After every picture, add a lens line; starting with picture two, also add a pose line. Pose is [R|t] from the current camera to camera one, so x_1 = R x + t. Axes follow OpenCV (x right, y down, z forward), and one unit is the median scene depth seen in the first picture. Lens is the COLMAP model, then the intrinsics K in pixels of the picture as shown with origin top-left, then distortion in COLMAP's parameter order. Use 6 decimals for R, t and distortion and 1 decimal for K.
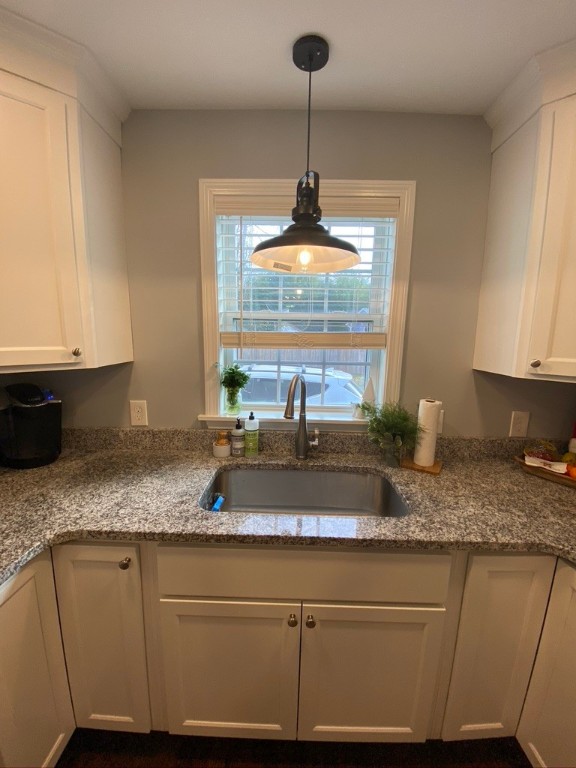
lens RADIAL K [[308.2, 0, 292.8], [0, 308.2, 386.7], [0, 0, 1]] dist [0.021697, -0.018297]
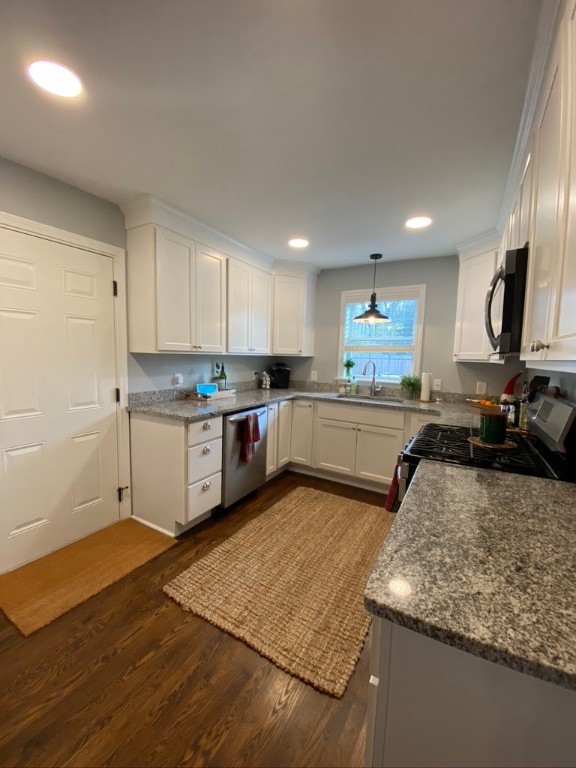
lens RADIAL K [[311.7, 0, 288.0], [0, 311.7, 384.0], [0, 0, 1]] dist [0.019831, -0.019413]
pose [[0.874971, 0.053543, -0.481205, 0.637326], [-0.090678, 0.994403, -0.054232, 0.338752], [0.475608, 0.091086, 0.874929, -1.528160]]
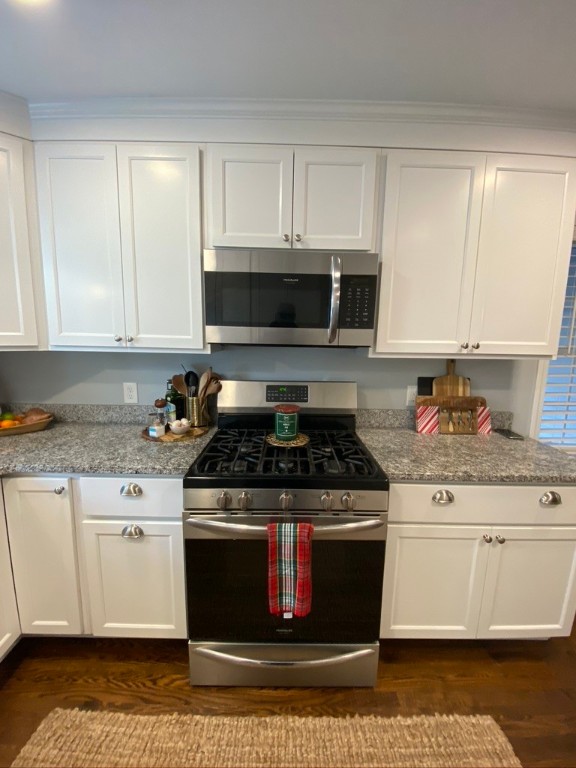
lens RADIAL K [[311.7, 0, 288.0], [0, 311.7, 384.0], [0, 0, 1]] dist [0.019831, -0.019413]
pose [[-0.021324, -0.156120, 0.987508, -0.279240], [0.137904, 0.977832, 0.157568, 0.067443], [-0.990216, 0.139541, 0.000678, -0.175979]]
